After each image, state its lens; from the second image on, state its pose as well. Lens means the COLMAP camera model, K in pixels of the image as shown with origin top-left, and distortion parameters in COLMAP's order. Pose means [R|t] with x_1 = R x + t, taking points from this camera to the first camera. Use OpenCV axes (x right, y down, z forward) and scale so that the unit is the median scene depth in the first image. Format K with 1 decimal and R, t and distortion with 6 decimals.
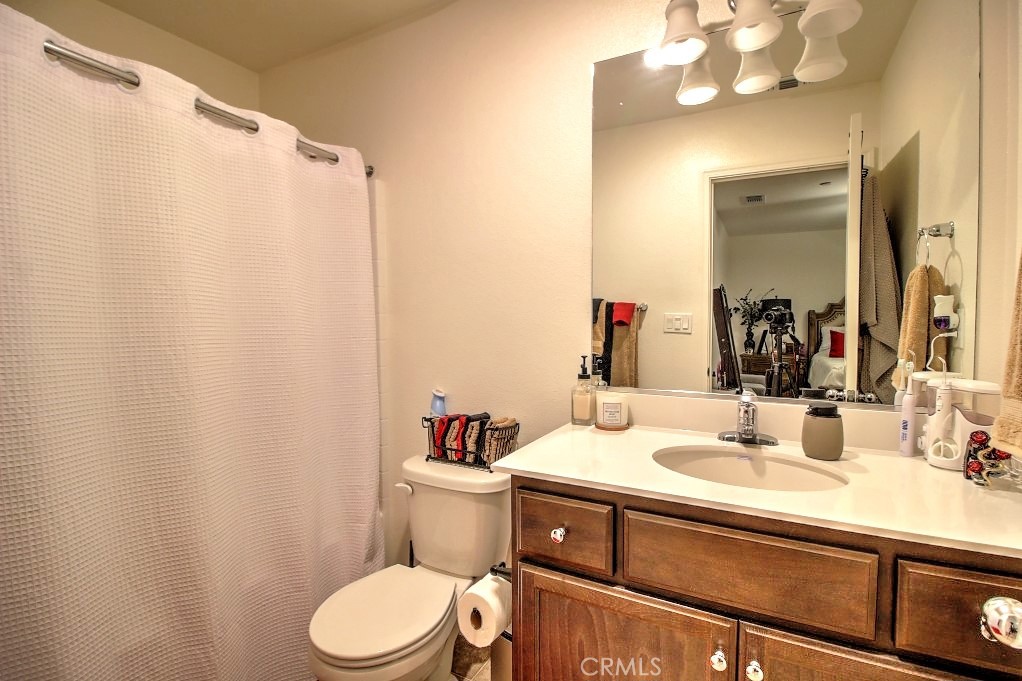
lens RADIAL K [[475.4, 0, 515.7], [0, 475.4, 334.9], [0, 0, 1]] dist [-0.003203, -0.006400]
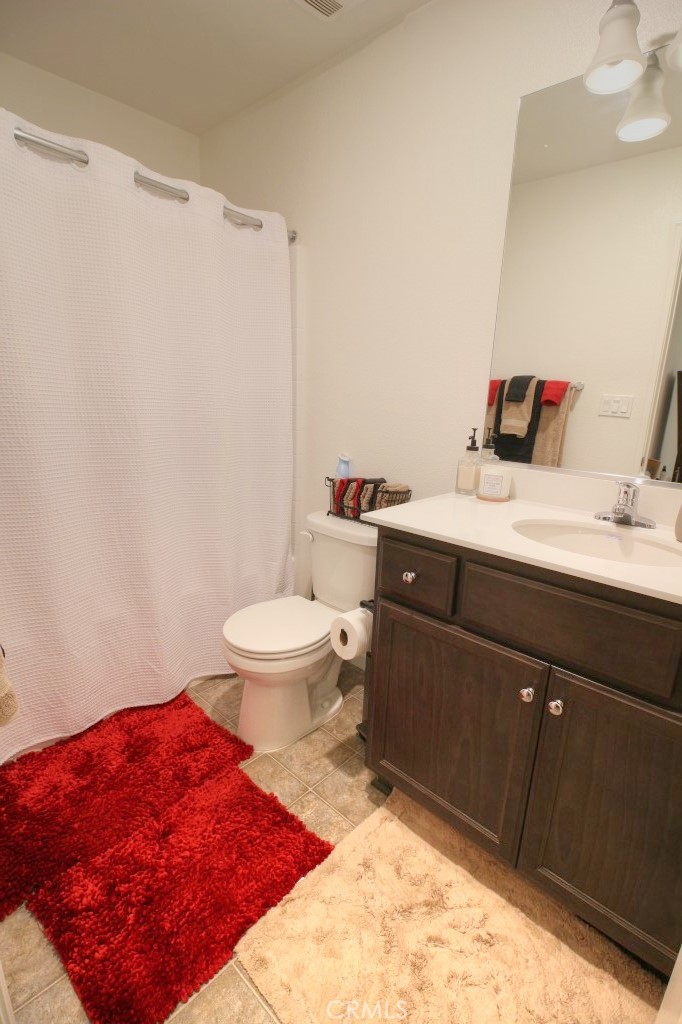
lens RADIAL K [[476.4, 0, 339.6], [0, 476.4, 512.7], [0, 0, 1]] dist [-0.003203, -0.006400]
pose [[0.965249, 0.102522, -0.240383, 0.130912], [-0.051661, 0.976540, 0.209047, 0.023045], [0.256176, -0.189364, 0.947900, -0.078863]]
